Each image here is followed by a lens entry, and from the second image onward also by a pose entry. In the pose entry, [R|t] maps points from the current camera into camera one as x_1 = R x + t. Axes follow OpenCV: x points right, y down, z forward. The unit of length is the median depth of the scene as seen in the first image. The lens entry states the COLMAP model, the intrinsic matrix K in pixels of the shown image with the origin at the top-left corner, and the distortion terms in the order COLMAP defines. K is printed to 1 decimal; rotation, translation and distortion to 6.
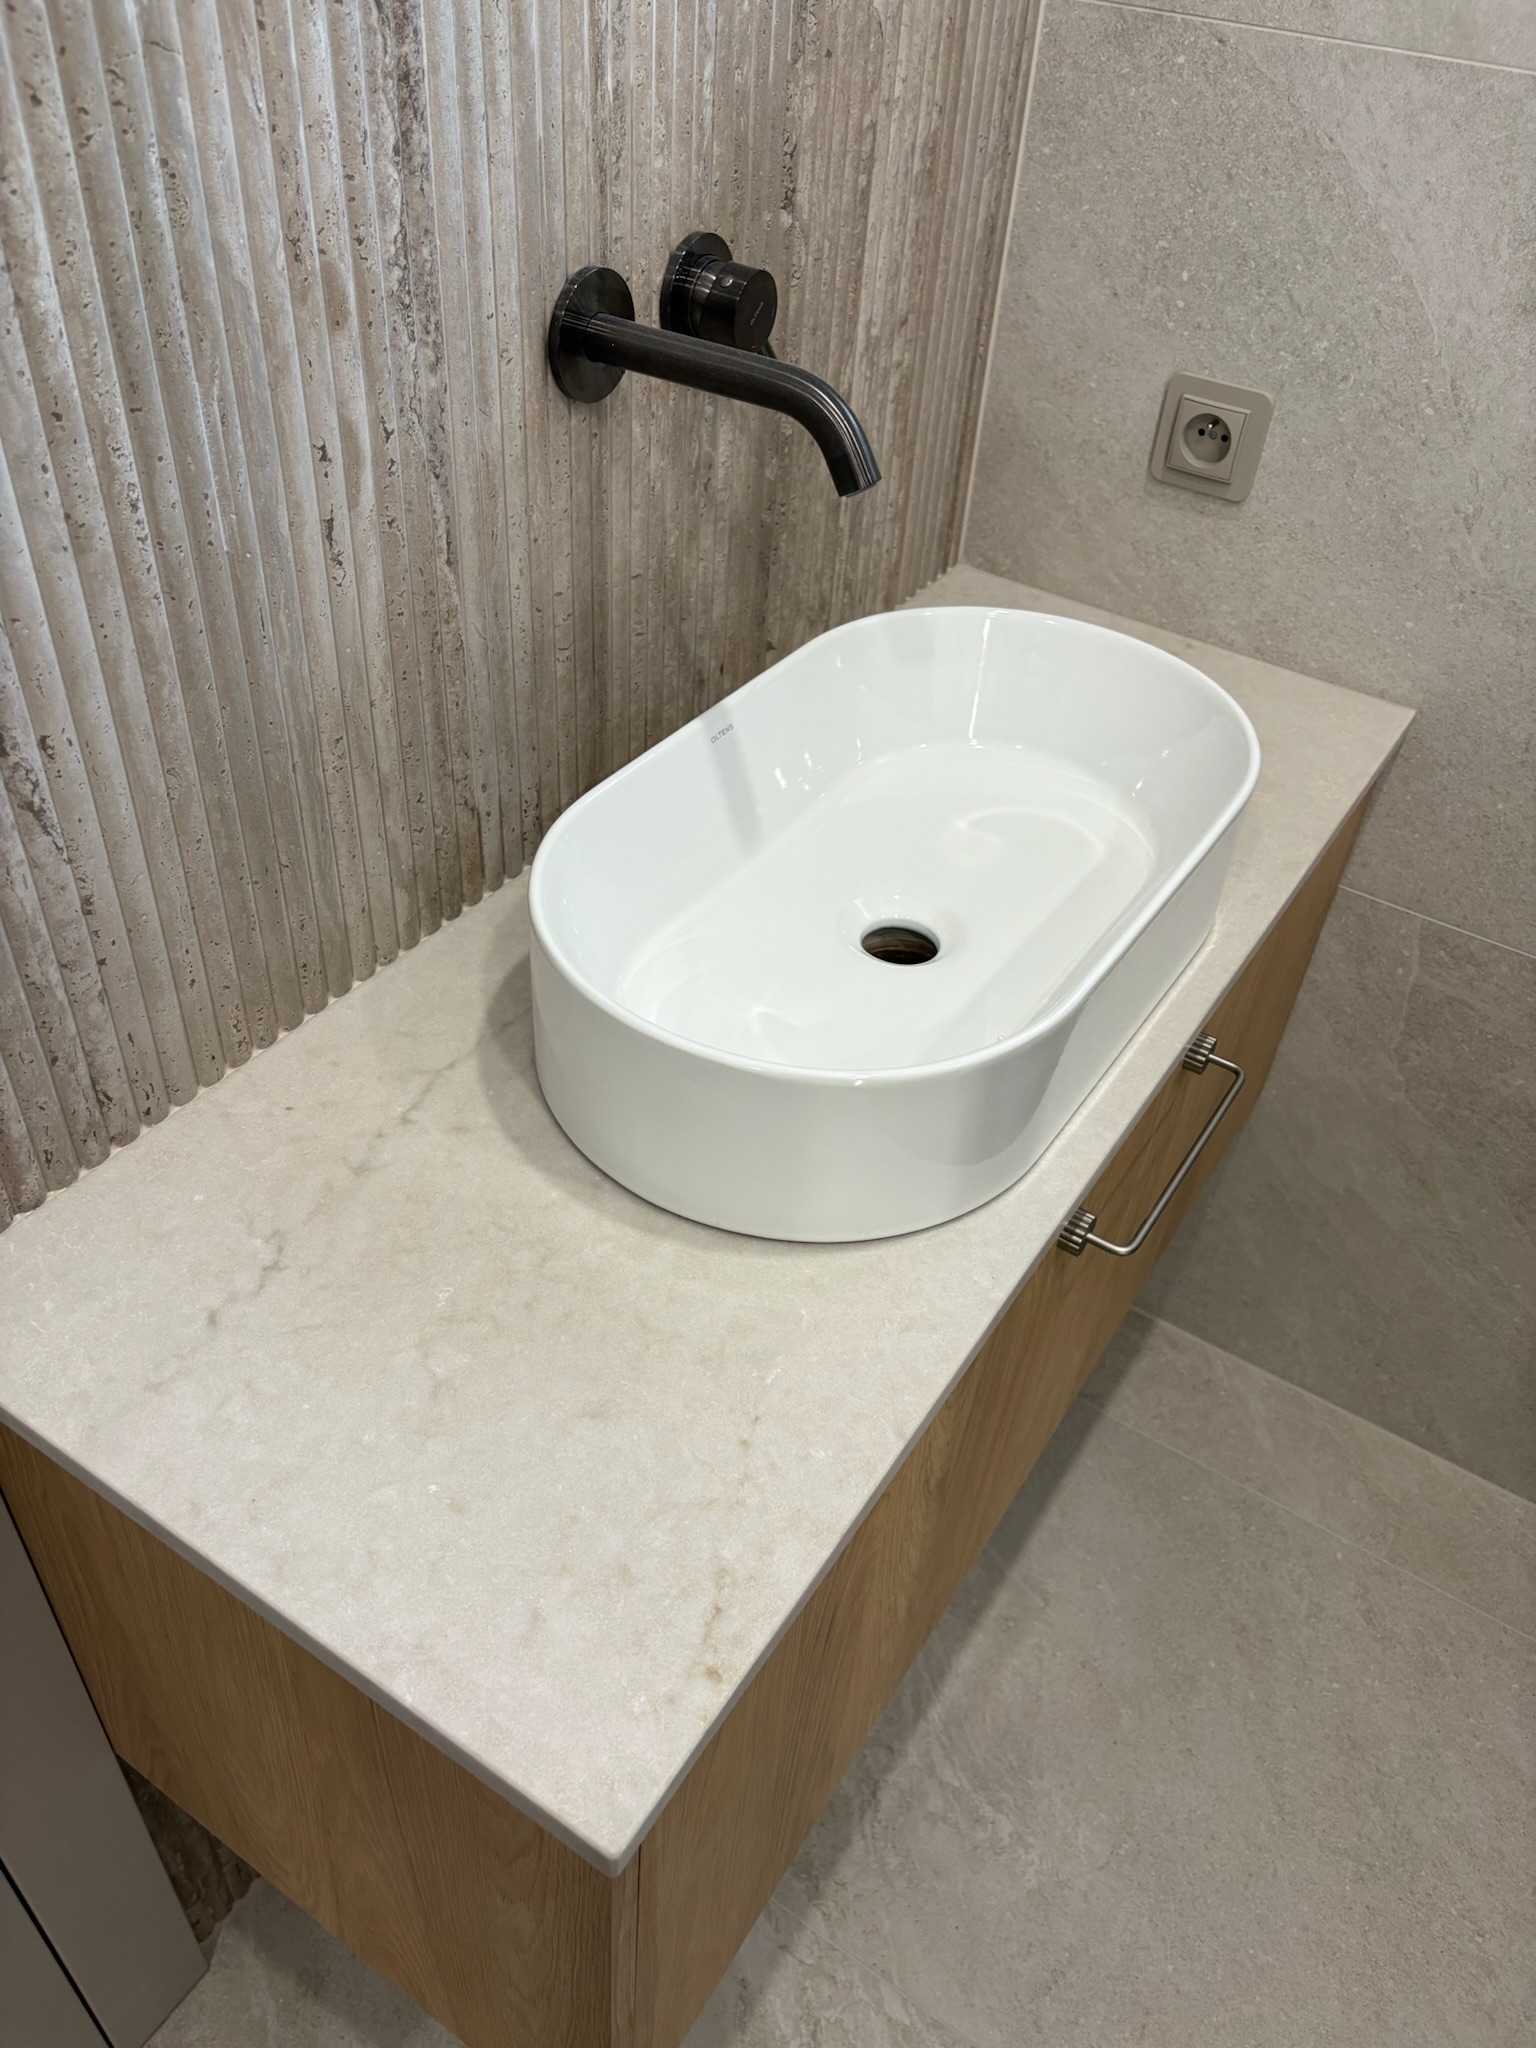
lens RADIAL K [[1567.3, 0, 768.0], [0, 1567.3, 1024.0], [0, 0, 1]] dist [0.090461, -0.116069]
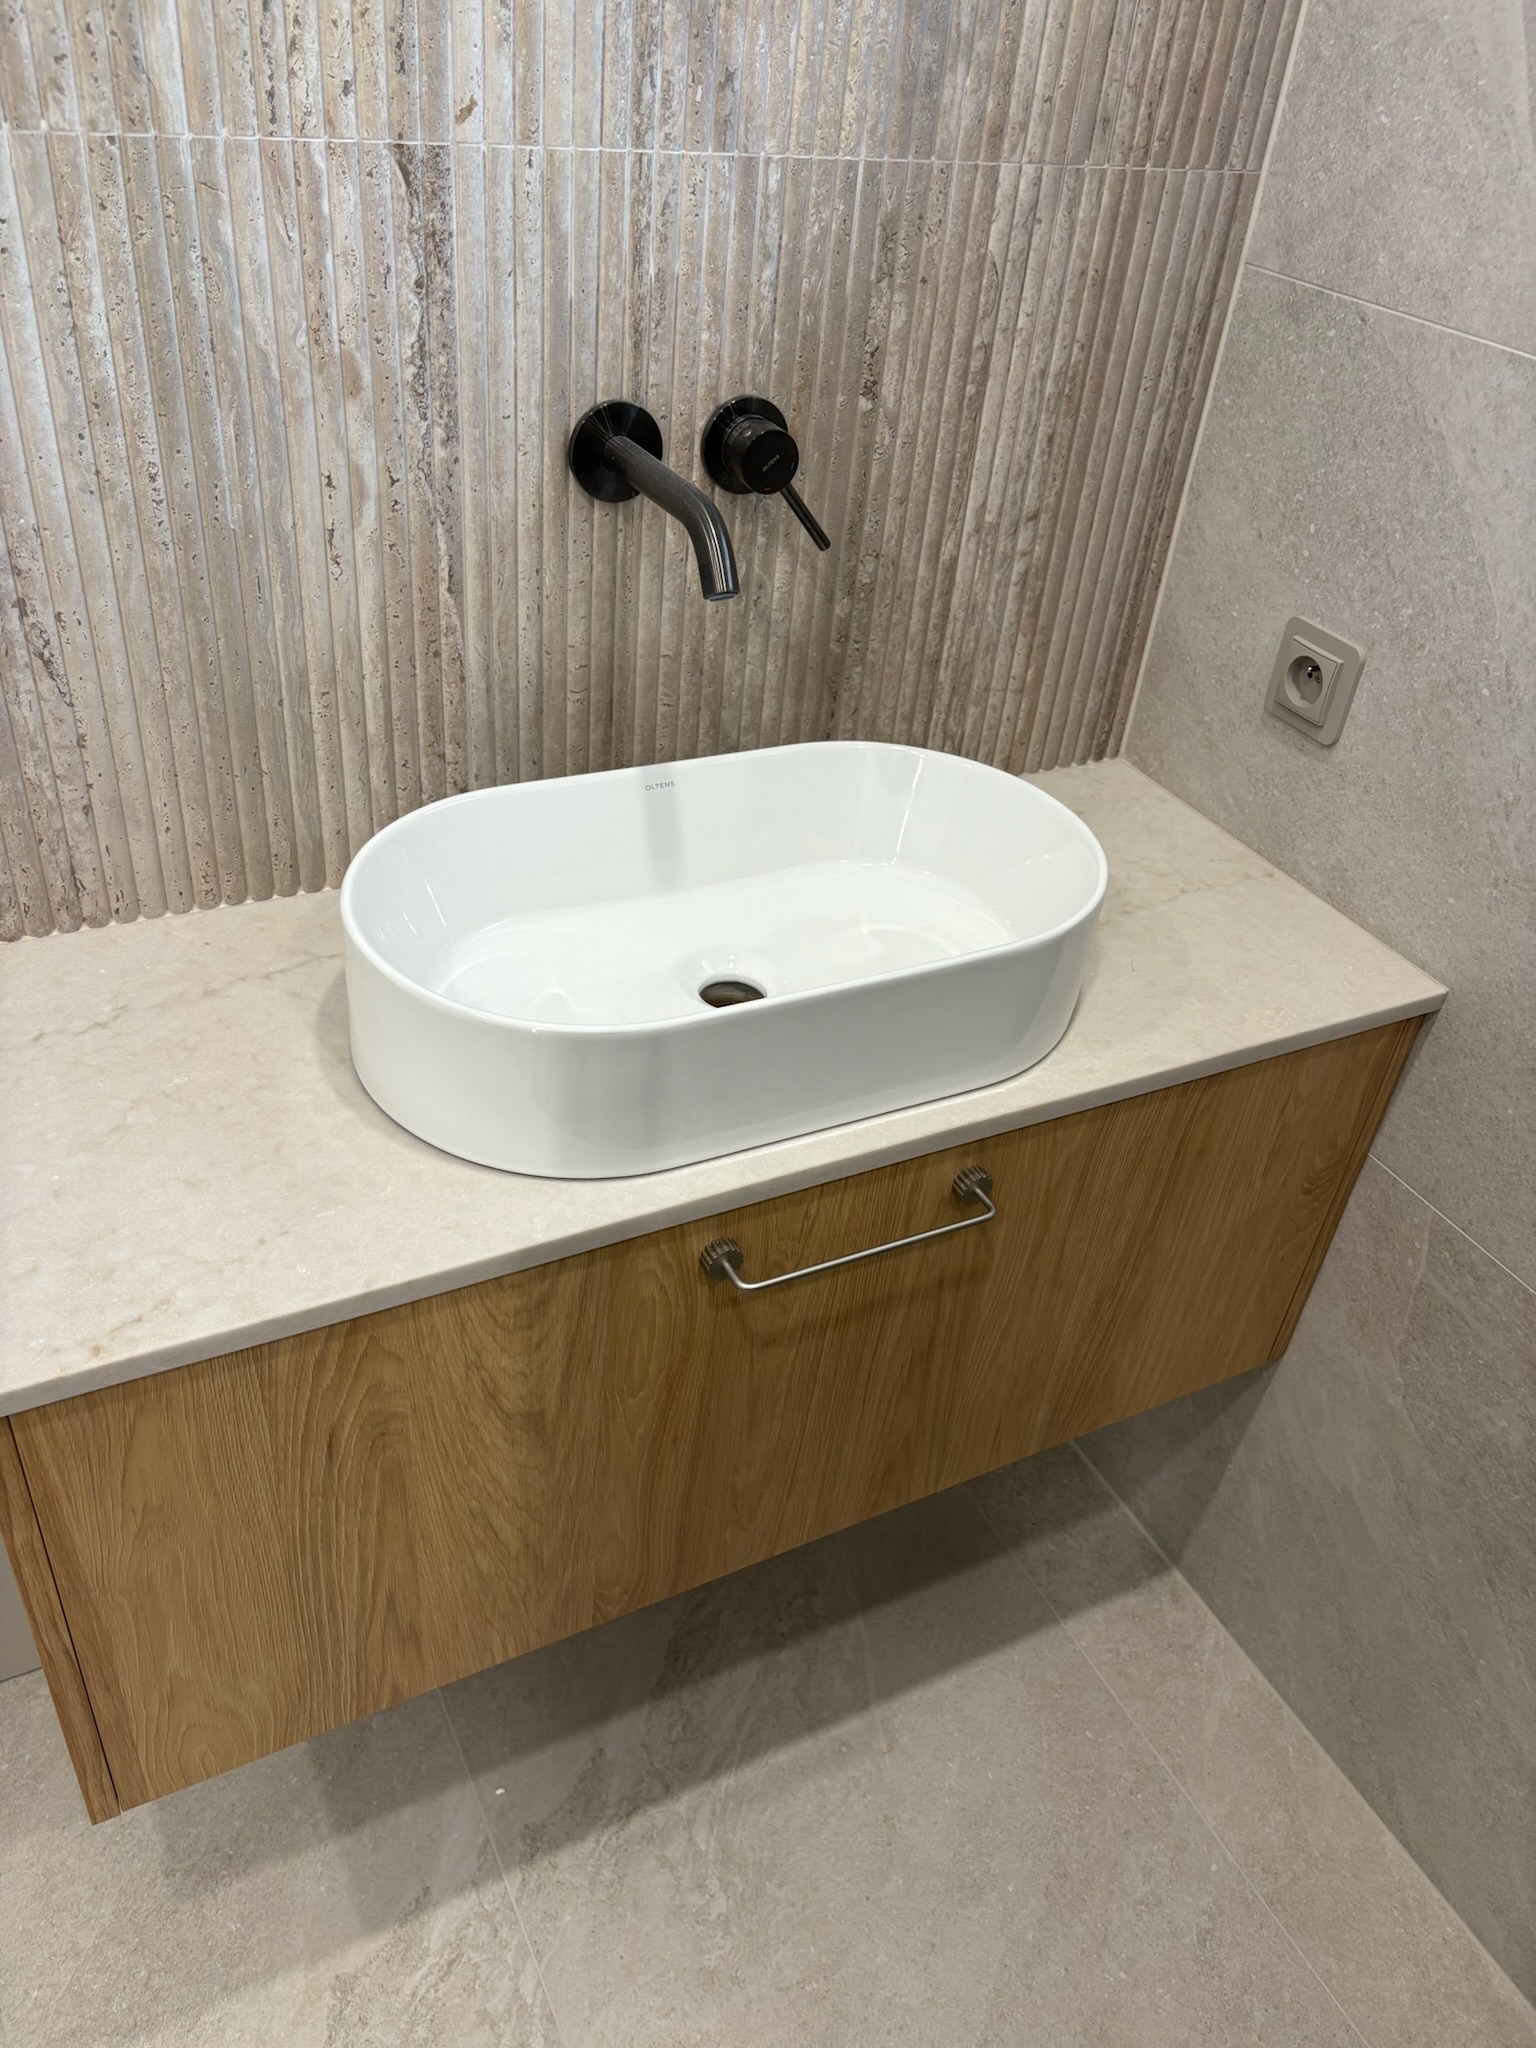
lens RADIAL K [[1567.3, 0, 768.0], [0, 1567.3, 1024.0], [0, 0, 1]] dist [0.090461, -0.116069]
pose [[0.870513, 0.299184, -0.390765, 0.551023], [-0.344351, 0.937546, -0.049295, 0.016861], [0.351612, 0.177472, 0.919170, -0.043006]]
